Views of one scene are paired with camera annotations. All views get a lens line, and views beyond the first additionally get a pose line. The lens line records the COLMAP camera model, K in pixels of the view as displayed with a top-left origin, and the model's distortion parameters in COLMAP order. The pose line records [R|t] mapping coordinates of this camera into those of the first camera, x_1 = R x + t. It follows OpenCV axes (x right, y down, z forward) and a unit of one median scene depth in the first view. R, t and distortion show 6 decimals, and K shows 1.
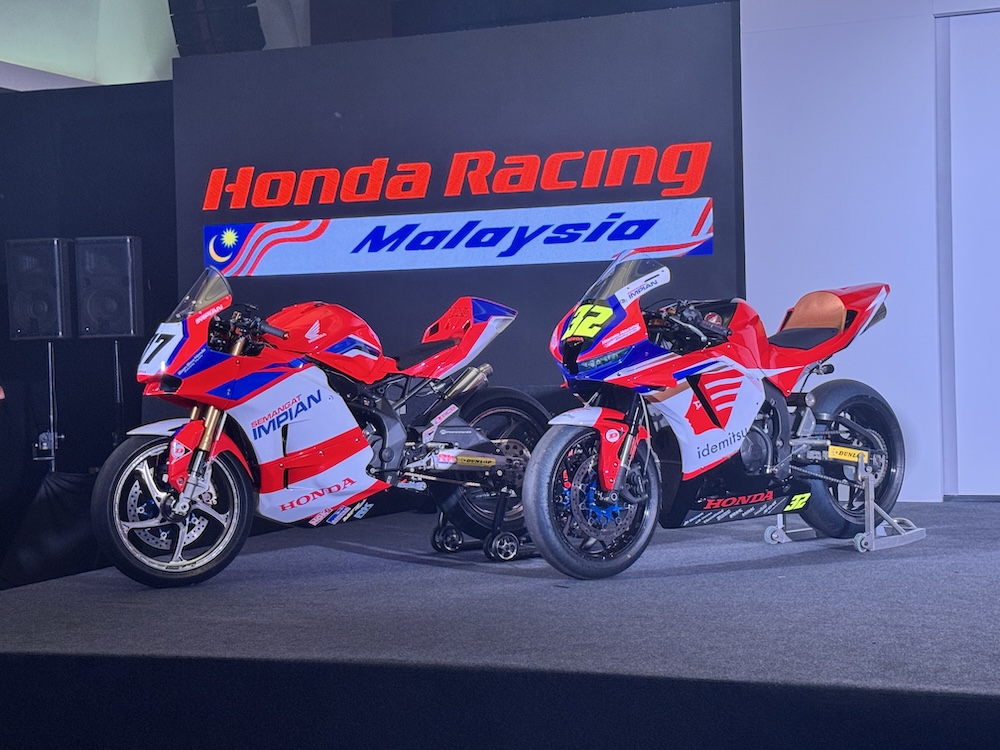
lens RADIAL K [[1719.3, 0, 505.9], [0, 1719.3, 380.5], [0, 0, 1]] dist [0.106918, 0.240828]
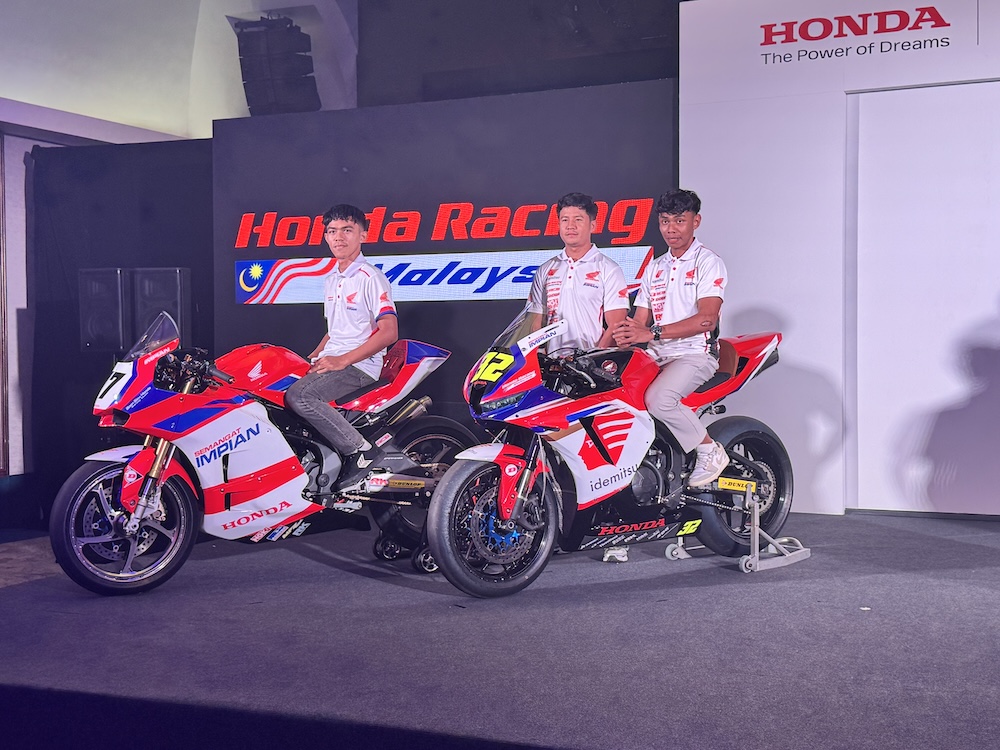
lens RADIAL K [[1350.4, 0, 500.0], [0, 1350.4, 375.0], [0, 0, 1]] dist [0.173051, -0.359890]
pose [[0.998338, 0.018998, -0.054406, 0.095747], [-0.018533, 0.999788, 0.009024, -0.035950], [0.054566, -0.008001, 0.998478, 0.113034]]
